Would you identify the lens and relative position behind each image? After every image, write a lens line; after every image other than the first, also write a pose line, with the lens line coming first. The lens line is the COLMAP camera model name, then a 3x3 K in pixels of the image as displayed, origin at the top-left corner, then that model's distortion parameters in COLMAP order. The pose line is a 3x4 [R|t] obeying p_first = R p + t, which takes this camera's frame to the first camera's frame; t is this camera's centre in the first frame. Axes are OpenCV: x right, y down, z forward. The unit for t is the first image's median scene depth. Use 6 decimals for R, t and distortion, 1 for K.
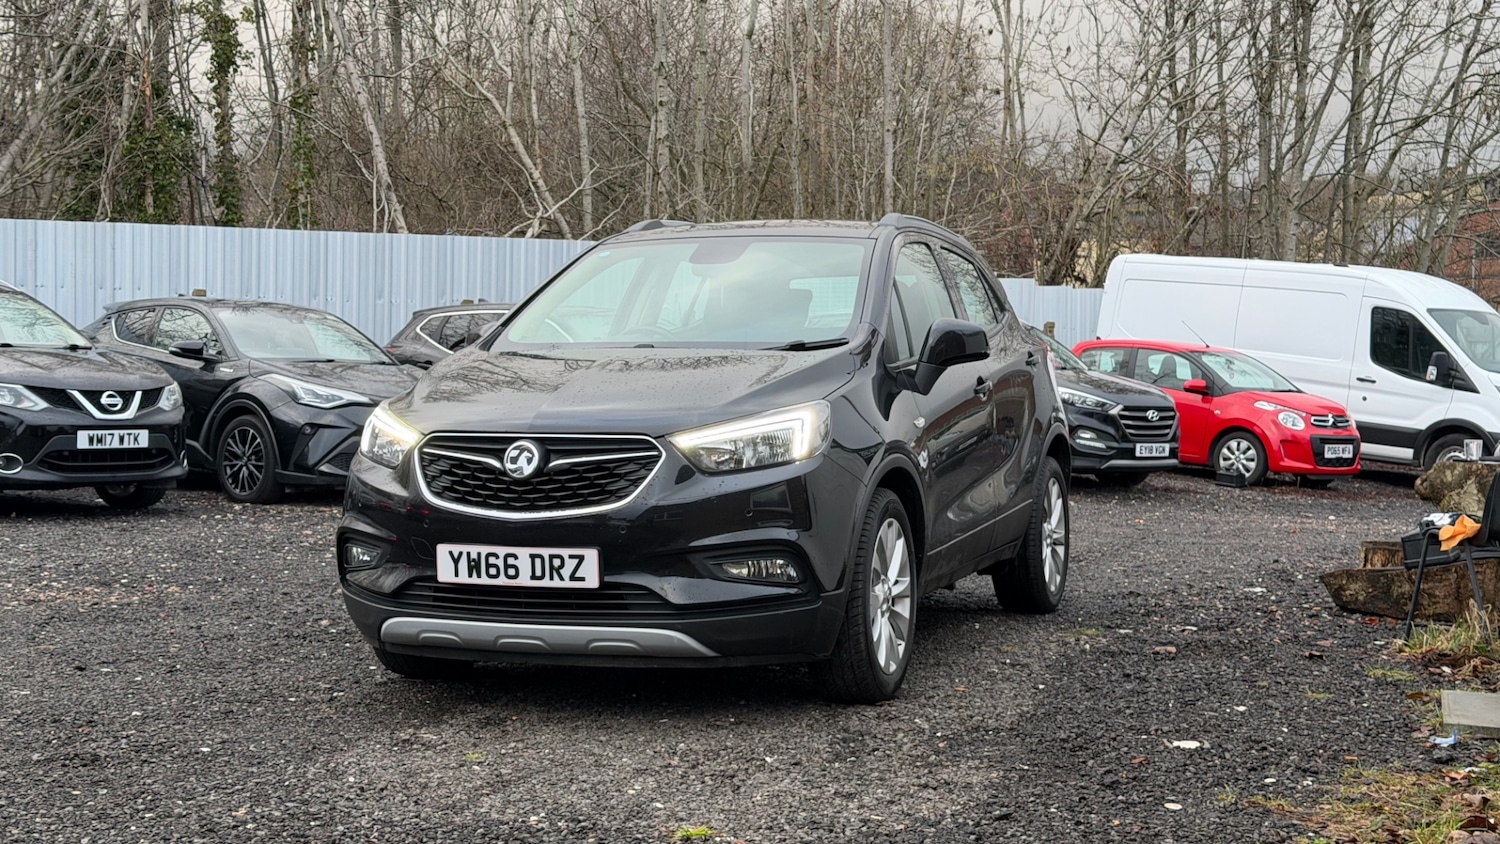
lens RADIAL K [[2089.1, 0, 739.2], [0, 2089.1, 442.4], [0, 0, 1]] dist [0.121888, 0.000000]
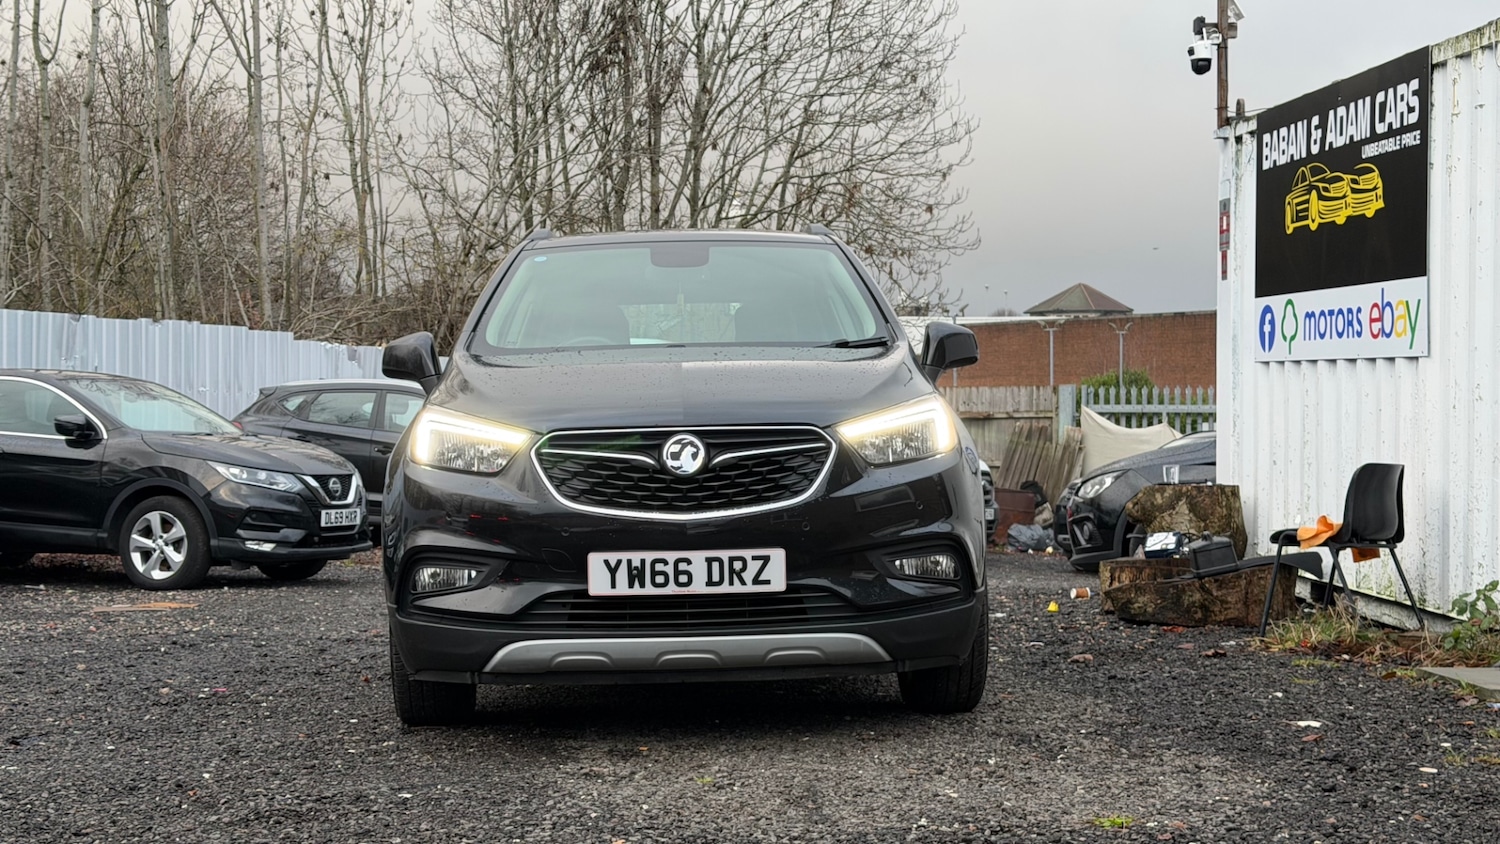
lens RADIAL K [[2089.1, 0, 736.6], [0, 2089.1, 432.3], [0, 0, 1]] dist [0.121888, 0.000000]
pose [[0.929515, -0.015505, 0.368458, -0.328292], [0.036014, 0.998157, -0.048849, 0.034320], [-0.367021, 0.058676, 0.928360, 0.119331]]
